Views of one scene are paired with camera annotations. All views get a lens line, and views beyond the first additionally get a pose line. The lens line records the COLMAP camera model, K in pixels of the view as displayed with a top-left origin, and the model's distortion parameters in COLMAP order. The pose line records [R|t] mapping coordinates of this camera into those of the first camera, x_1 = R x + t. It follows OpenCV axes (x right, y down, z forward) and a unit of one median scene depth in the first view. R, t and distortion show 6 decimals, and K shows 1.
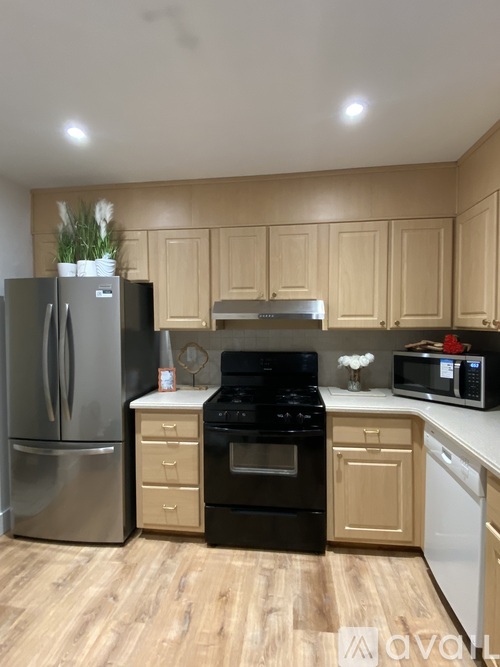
lens RADIAL K [[352.8, 0, 252.2], [0, 352.8, 331.5], [0, 0, 1]] dist [-0.018075, 0.005871]
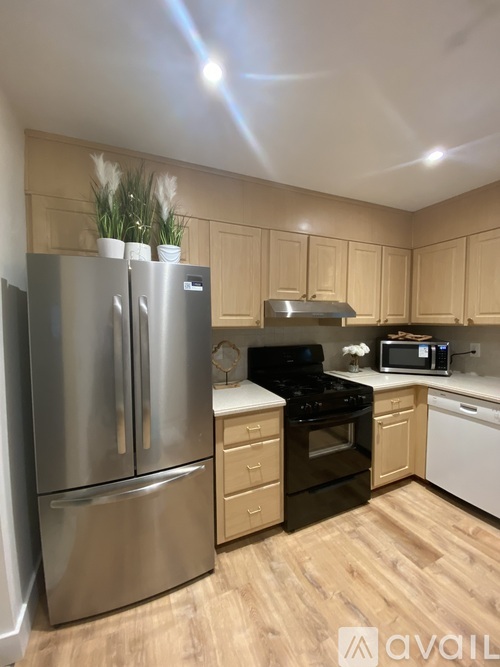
lens RADIAL K [[269.9, 0, 249.9], [0, 269.9, 332.2], [0, 0, 1]] dist [-0.013254, -0.005122]
pose [[0.858718, -0.024012, 0.511885, -0.641147], [0.014082, 0.999630, 0.023267, -0.011193], [-0.512255, -0.012771, 0.858739, 0.390554]]
